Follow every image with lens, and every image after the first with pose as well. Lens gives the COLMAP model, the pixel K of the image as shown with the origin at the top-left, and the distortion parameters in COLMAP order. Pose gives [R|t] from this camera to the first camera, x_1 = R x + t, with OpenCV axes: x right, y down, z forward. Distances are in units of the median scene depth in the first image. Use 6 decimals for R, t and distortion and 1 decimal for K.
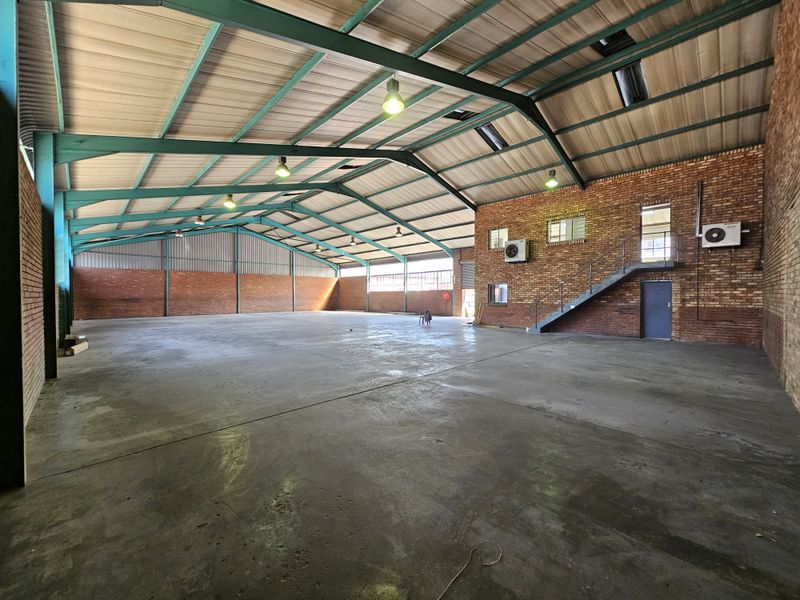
lens RADIAL K [[323.4, 0, 400.0], [0, 323.4, 300.0], [0, 0, 1]] dist [0.001740, 0.000269]
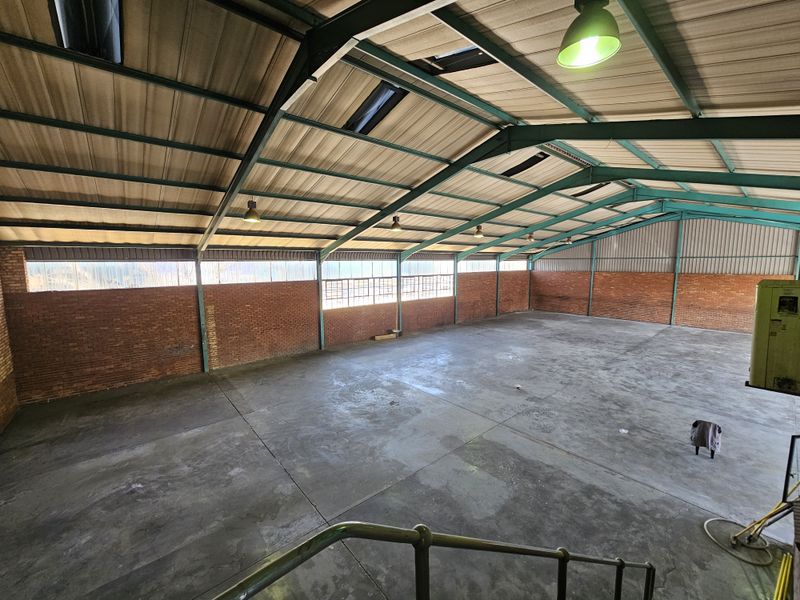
lens RADIAL K [[323.4, 0, 400.0], [0, 323.4, 300.0], [0, 0, 1]] dist [0.001740, 0.000269]
pose [[-0.070871, 0.117176, -0.990579, 0.364492], [-0.012473, 0.992895, 0.118342, -0.119849], [0.997408, 0.020742, -0.068906, 0.475698]]
